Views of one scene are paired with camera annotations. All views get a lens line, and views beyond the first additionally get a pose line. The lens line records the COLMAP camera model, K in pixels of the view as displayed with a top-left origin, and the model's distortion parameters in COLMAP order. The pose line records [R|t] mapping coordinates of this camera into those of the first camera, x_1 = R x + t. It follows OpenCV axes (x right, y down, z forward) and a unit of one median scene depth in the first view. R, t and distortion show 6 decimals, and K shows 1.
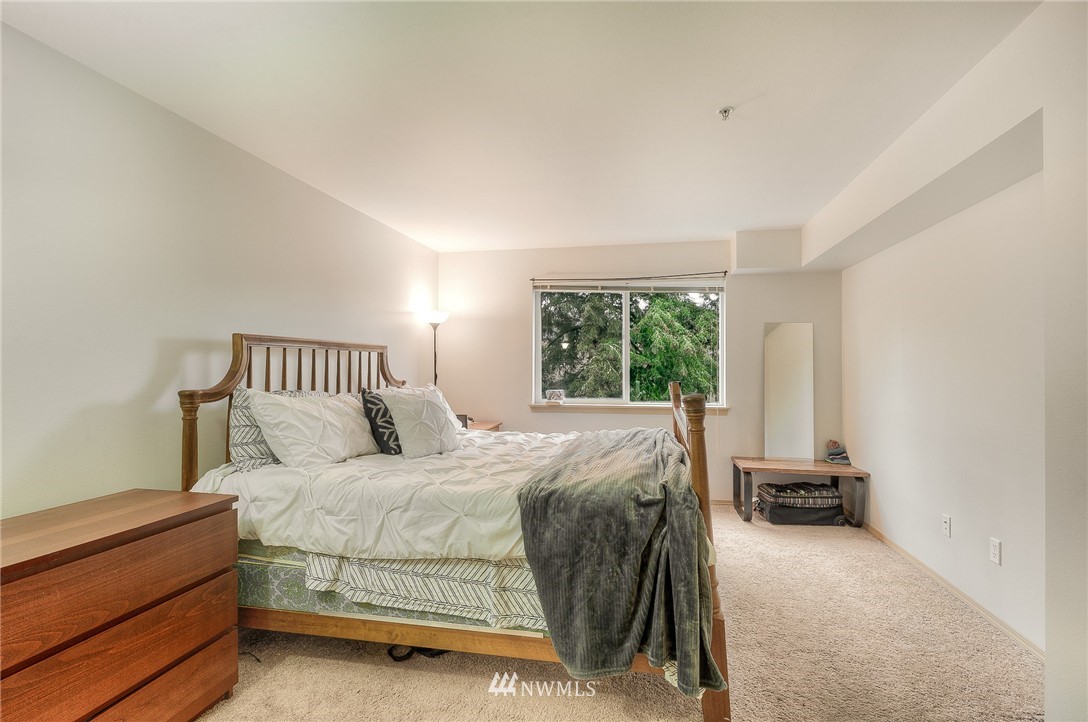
lens RADIAL K [[514.9, 0, 548.5], [0, 514.9, 367.9], [0, 0, 1]] dist [-0.001019, -0.000313]
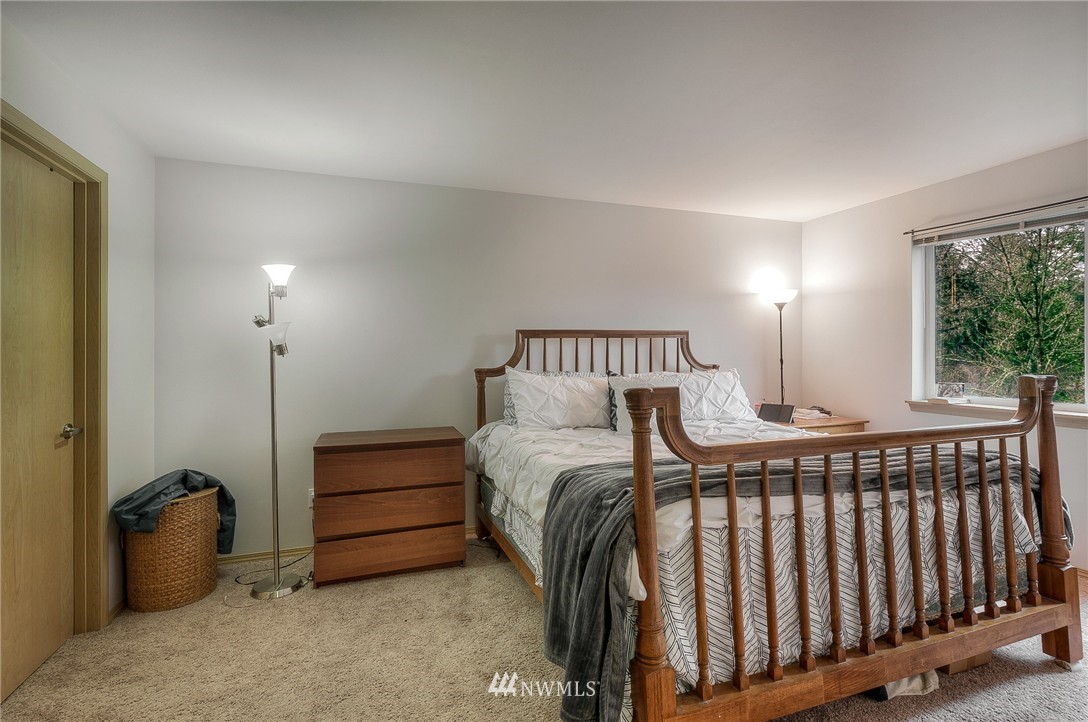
lens RADIAL K [[504.4, 0, 544.0], [0, 504.4, 361.0], [0, 0, 1]] dist [-0.000055, -0.000079]
pose [[0.514596, 0.013790, -0.857322, 0.586911], [0.006044, 0.999787, 0.019709, -0.006701], [0.857411, -0.015323, 0.514404, 0.313243]]
